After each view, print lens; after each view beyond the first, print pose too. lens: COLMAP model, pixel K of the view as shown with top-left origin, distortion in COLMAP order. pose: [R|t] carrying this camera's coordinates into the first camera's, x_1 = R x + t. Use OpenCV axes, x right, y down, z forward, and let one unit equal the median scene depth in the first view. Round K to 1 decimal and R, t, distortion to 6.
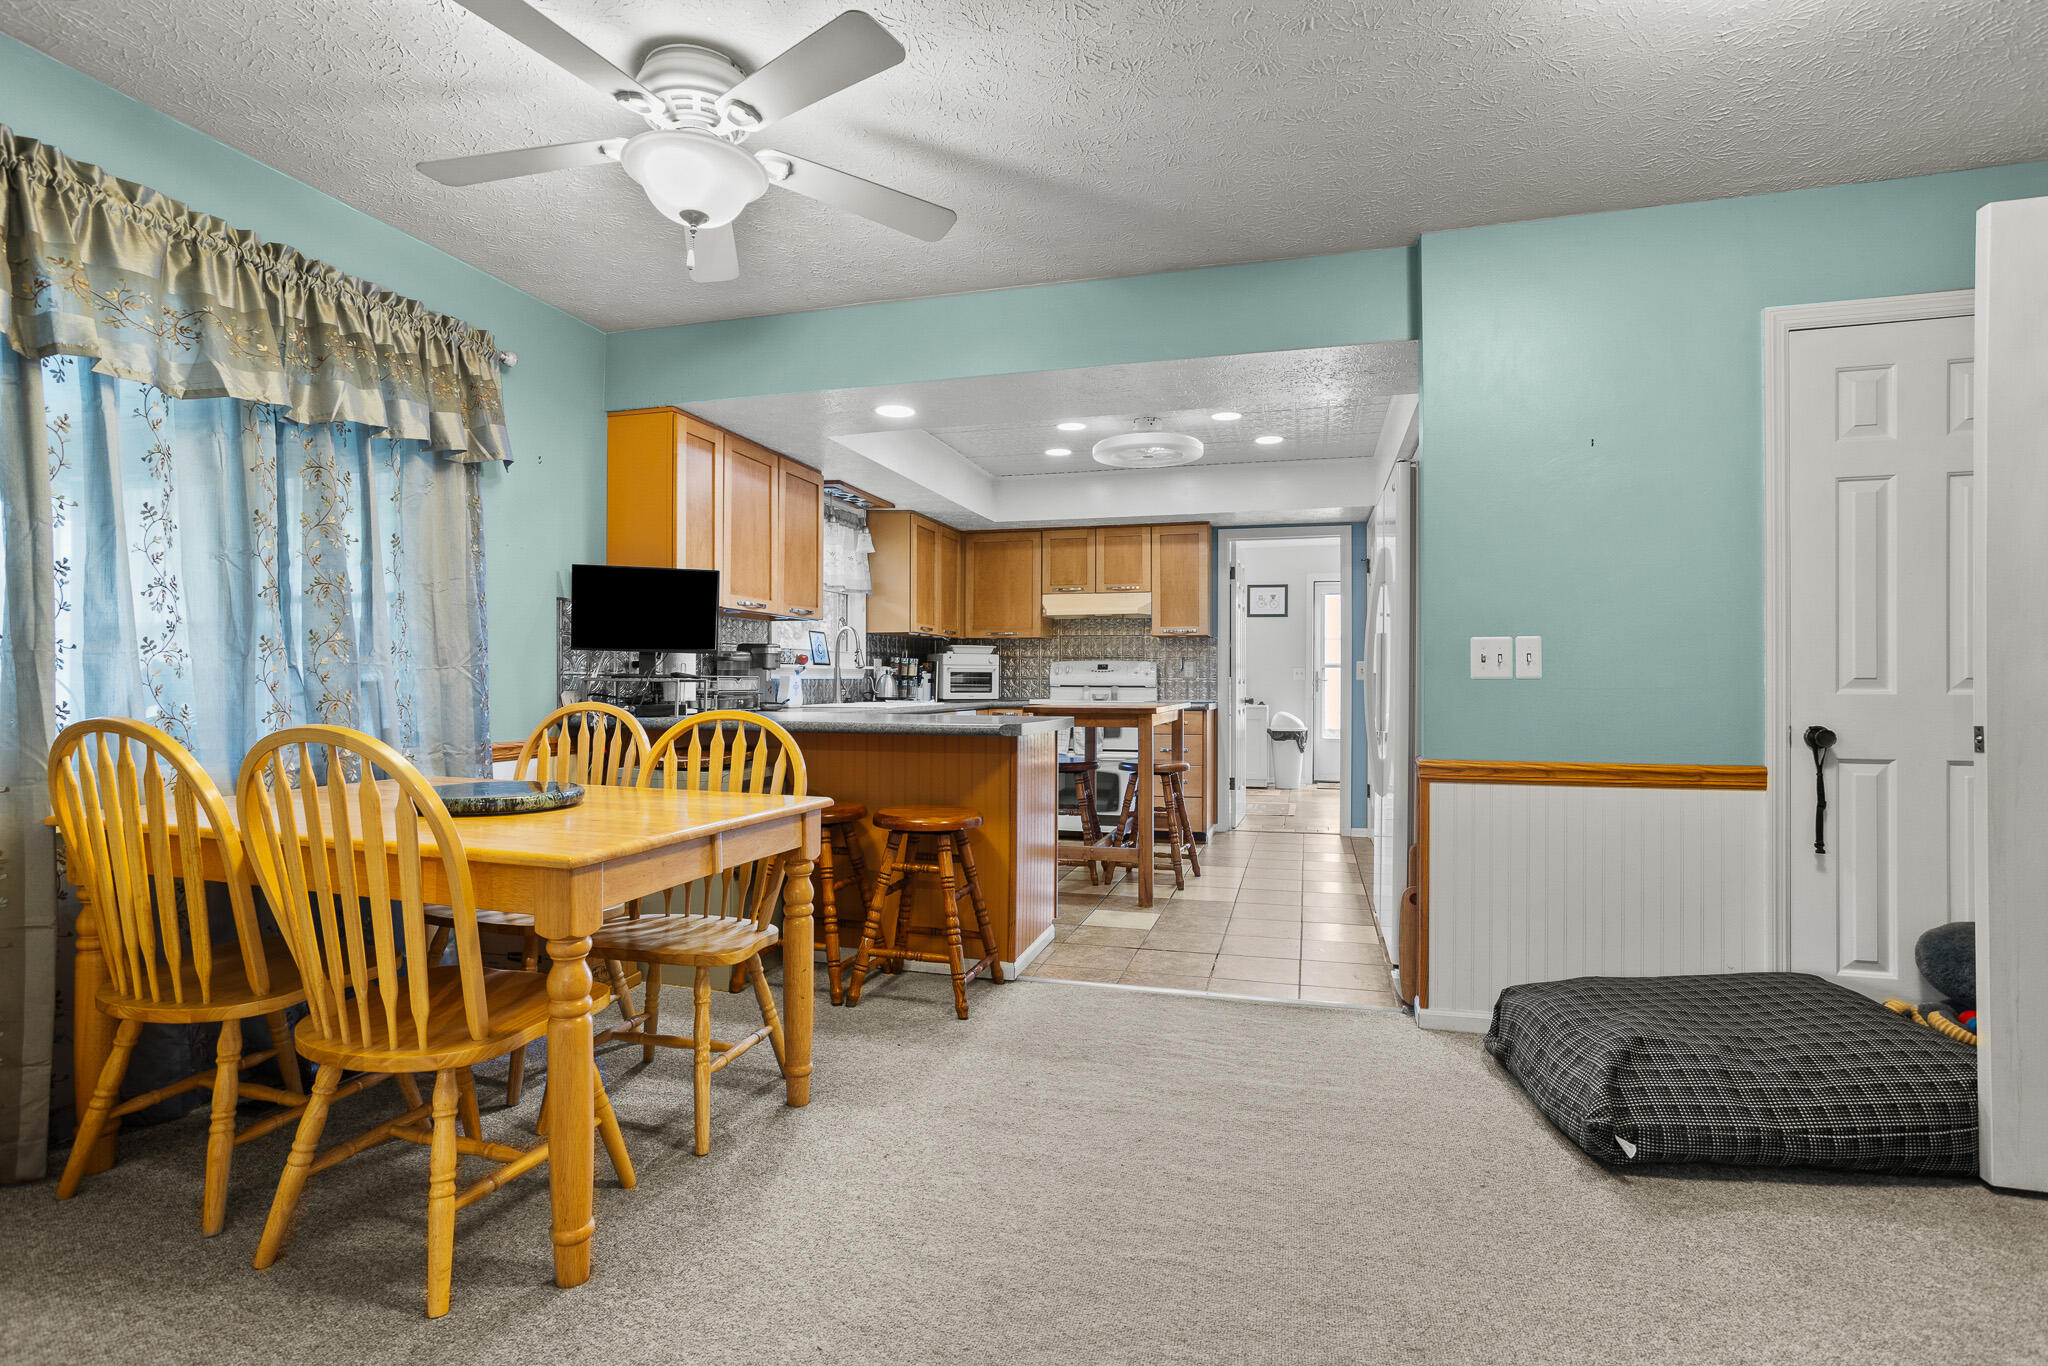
lens RADIAL K [[1007.5, 0, 1032.0], [0, 1007.5, 675.3], [0, 0, 1]] dist [-0.063960, 0.037720]
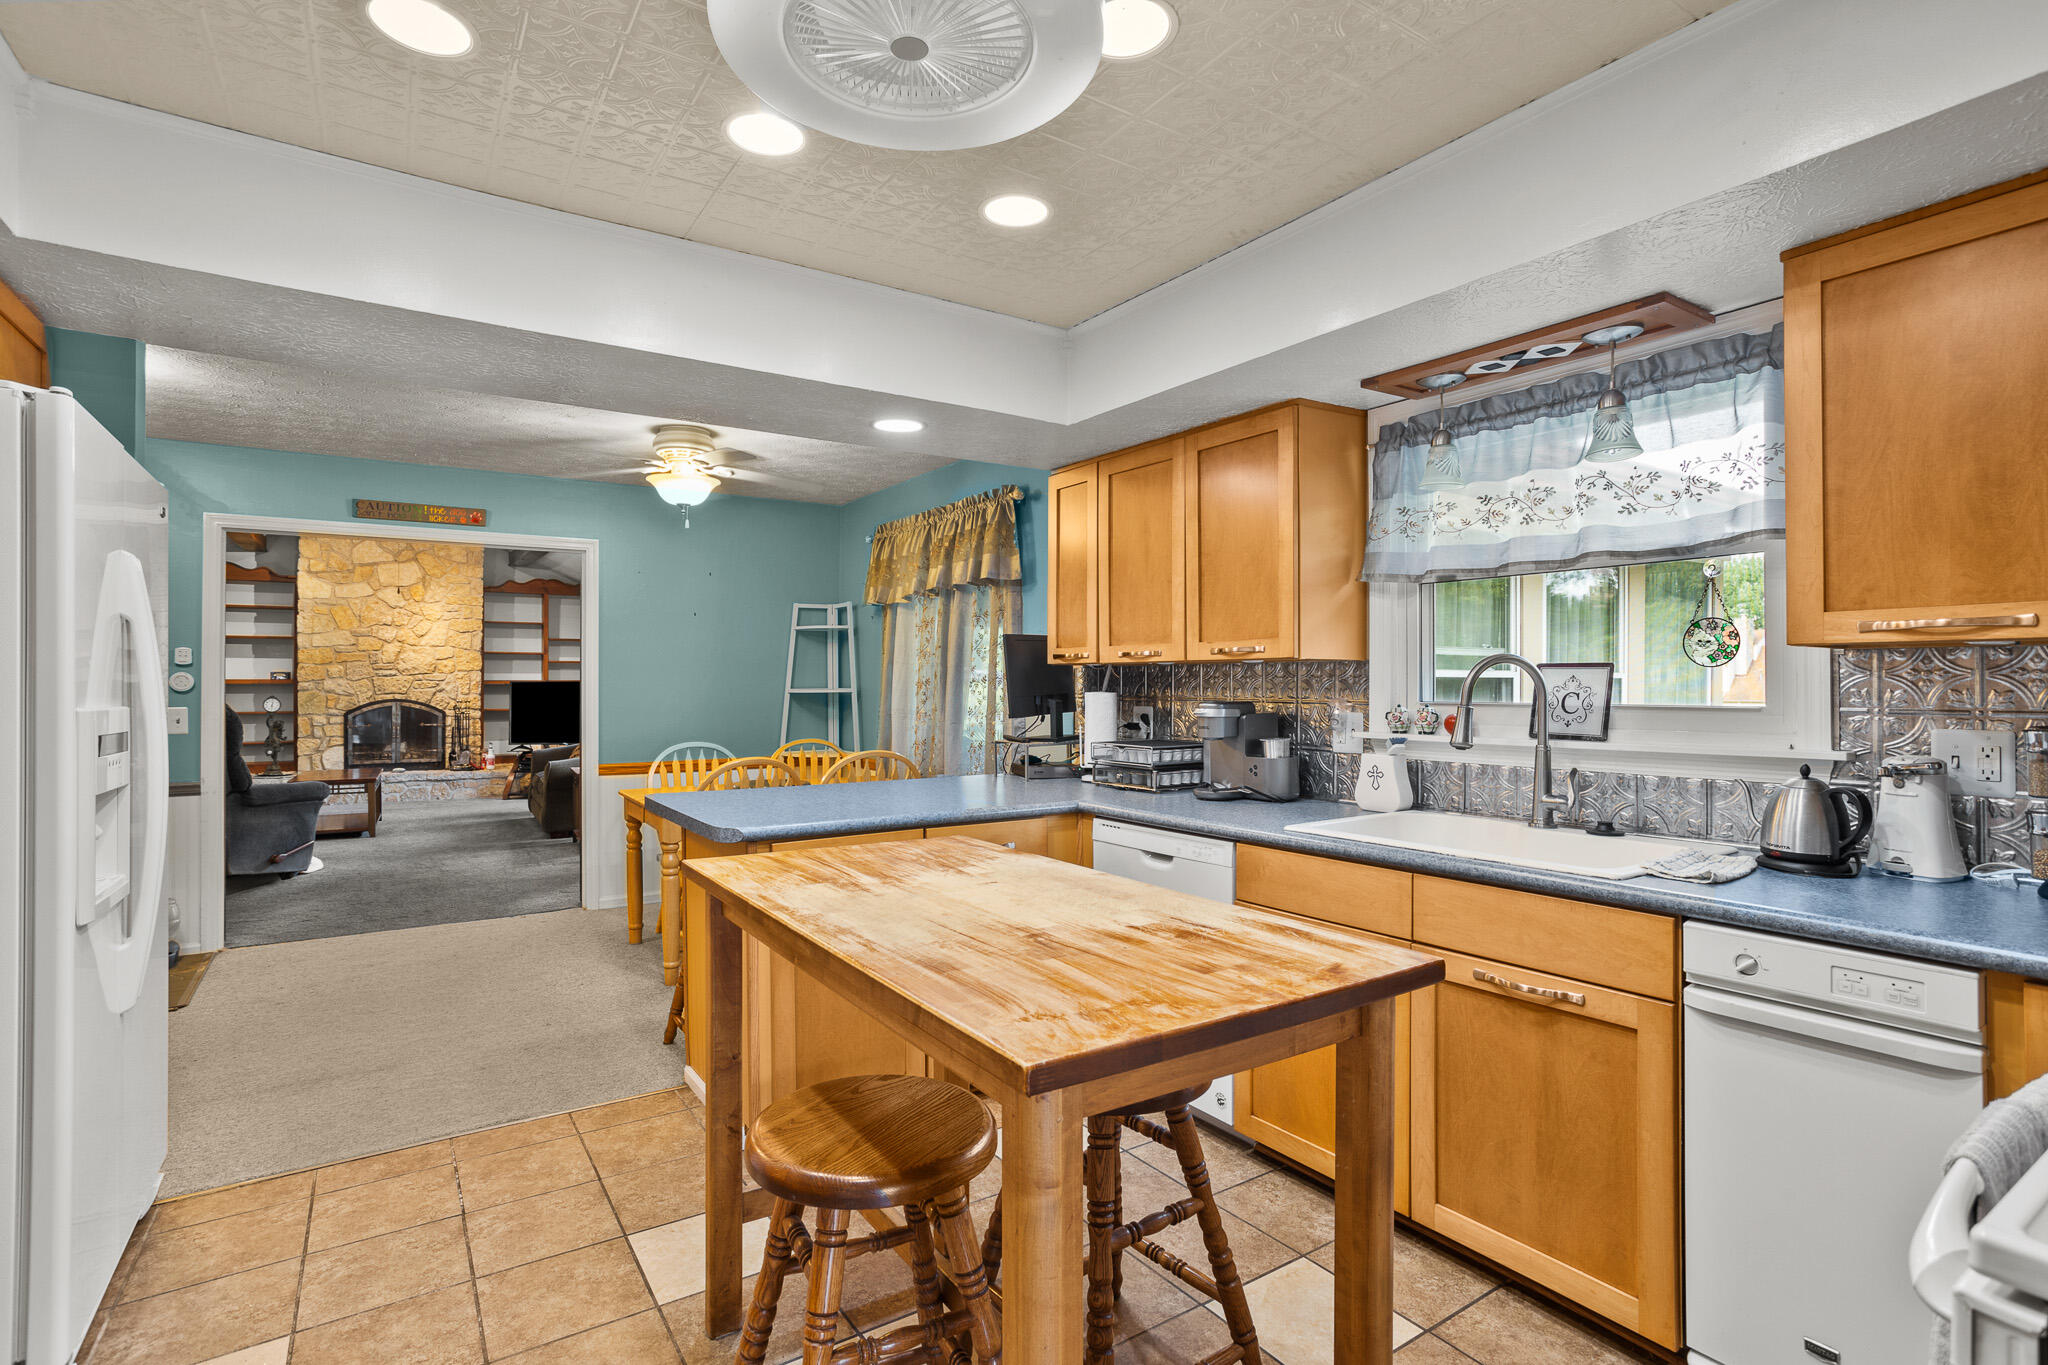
lens RADIAL K [[1045.9, 0, 1071.2], [0, 1045.9, 678.8], [0, 0, 1]] dist [-0.072379, 0.052398]
pose [[-0.621200, -0.010036, -0.783588, 0.244102], [0.001565, 0.999900, -0.014047, -0.026362], [0.783651, -0.009953, -0.621122, 0.947509]]
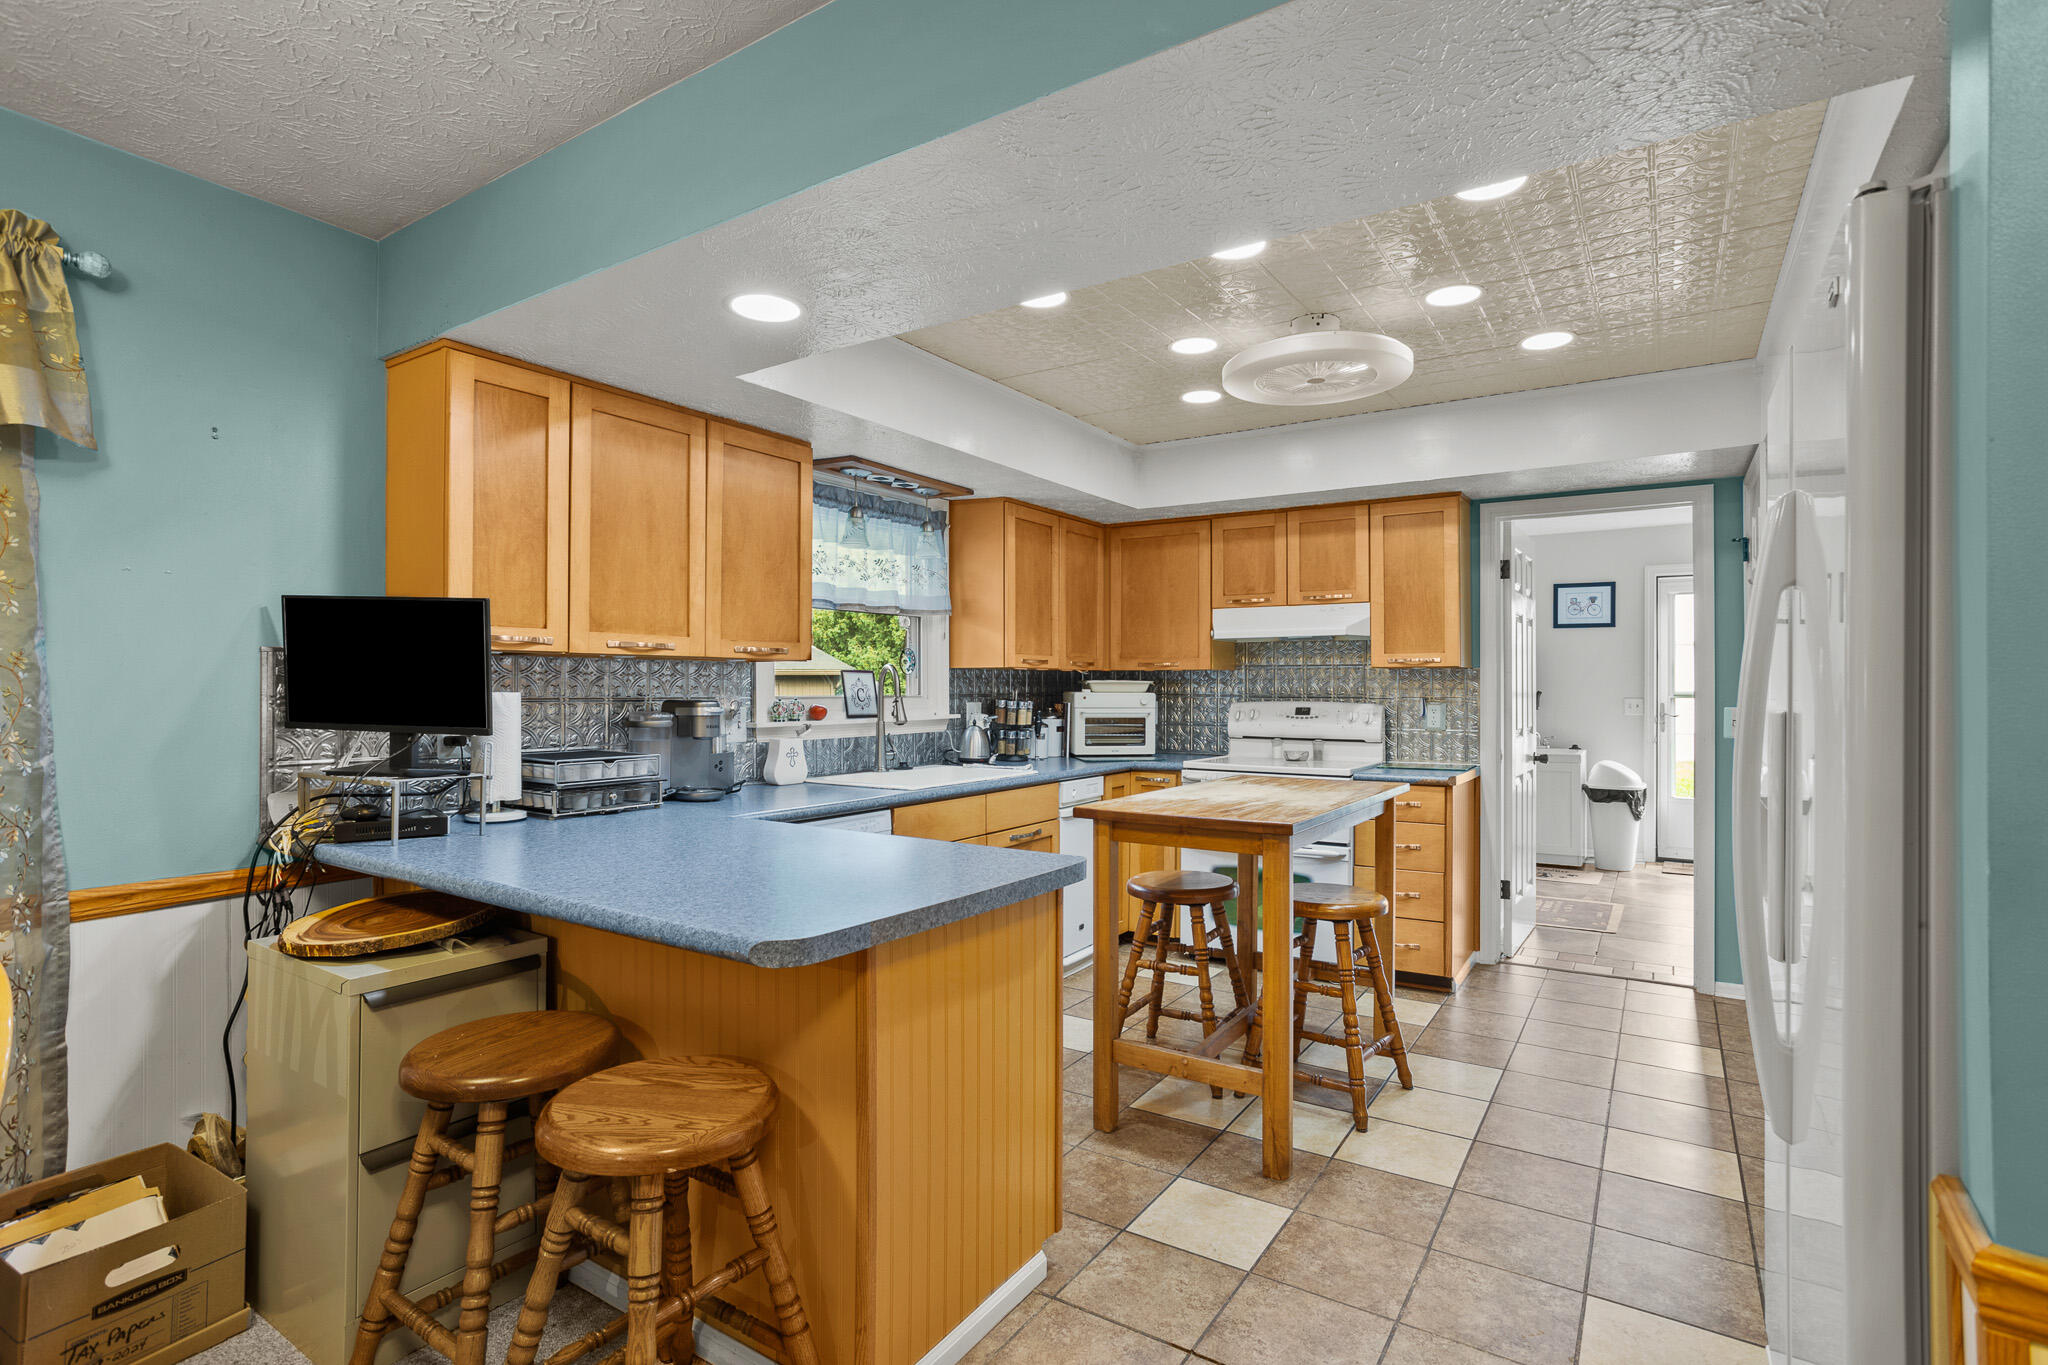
lens RADIAL K [[1004.3, 0, 1027.4], [0, 1004.3, 678.1], [0, 0, 1]] dist [-0.053373, 0.034541]
pose [[0.953305, -0.002969, -0.301994, 0.101565], [0.002085, 0.999993, -0.003248, -0.030439], [0.302001, 0.002467, 0.953304, 0.299421]]
